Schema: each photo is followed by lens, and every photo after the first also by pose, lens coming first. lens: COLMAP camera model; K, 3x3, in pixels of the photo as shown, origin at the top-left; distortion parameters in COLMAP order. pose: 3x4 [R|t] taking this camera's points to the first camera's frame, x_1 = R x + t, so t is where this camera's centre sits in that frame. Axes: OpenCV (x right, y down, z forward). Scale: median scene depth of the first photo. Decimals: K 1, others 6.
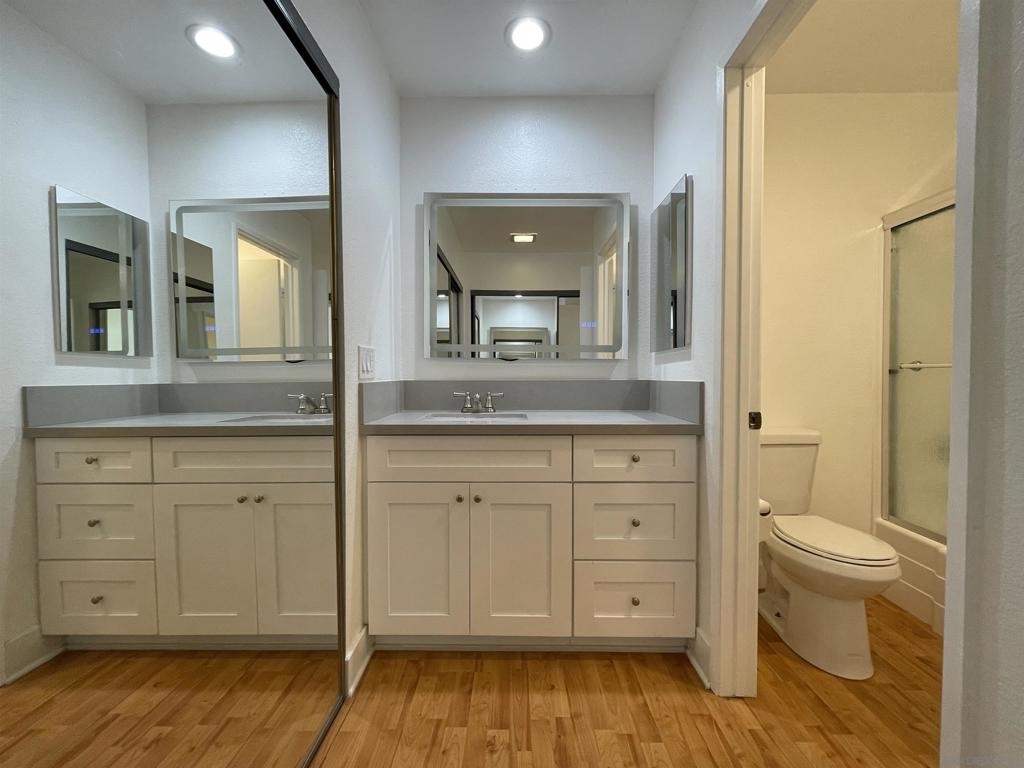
lens RADIAL K [[411.9, 0, 510.0], [0, 411.9, 385.7], [0, 0, 1]] dist [-0.003653, 0.000015]
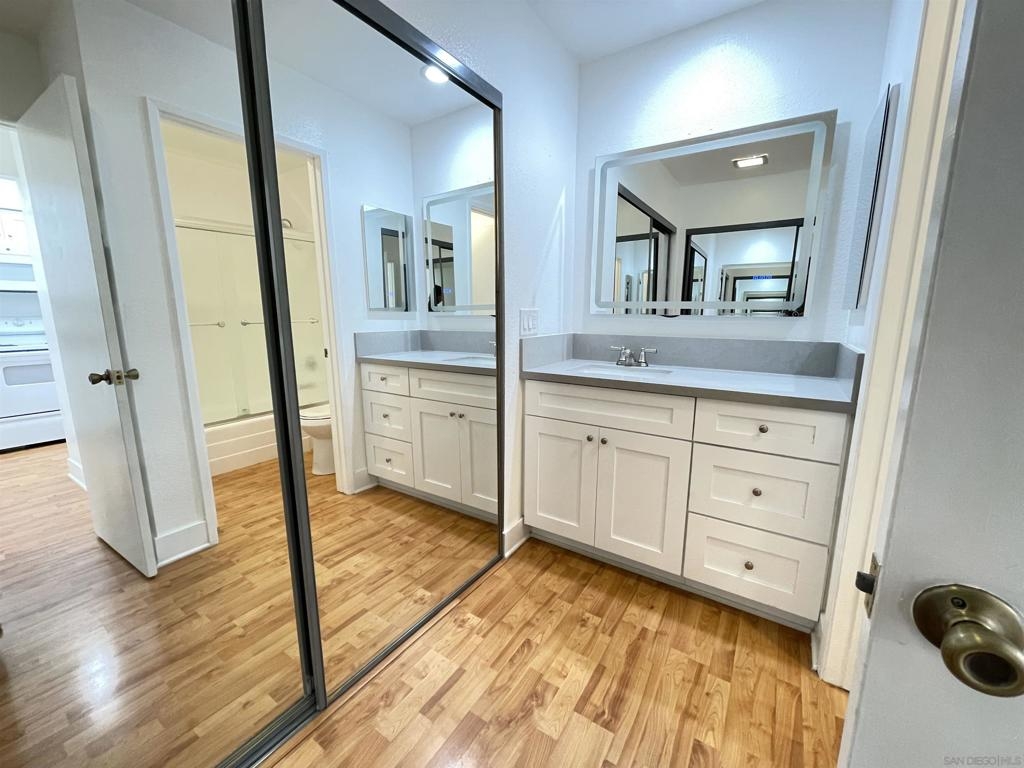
lens RADIAL K [[411.9, 0, 511.0], [0, 411.9, 387.1], [0, 0, 1]] dist [-0.003653, 0.000015]
pose [[0.839766, 0.102829, -0.533123, 0.311628], [-0.018526, 0.986757, 0.161145, -0.063520], [0.542633, -0.125448, 0.830550, -0.107214]]
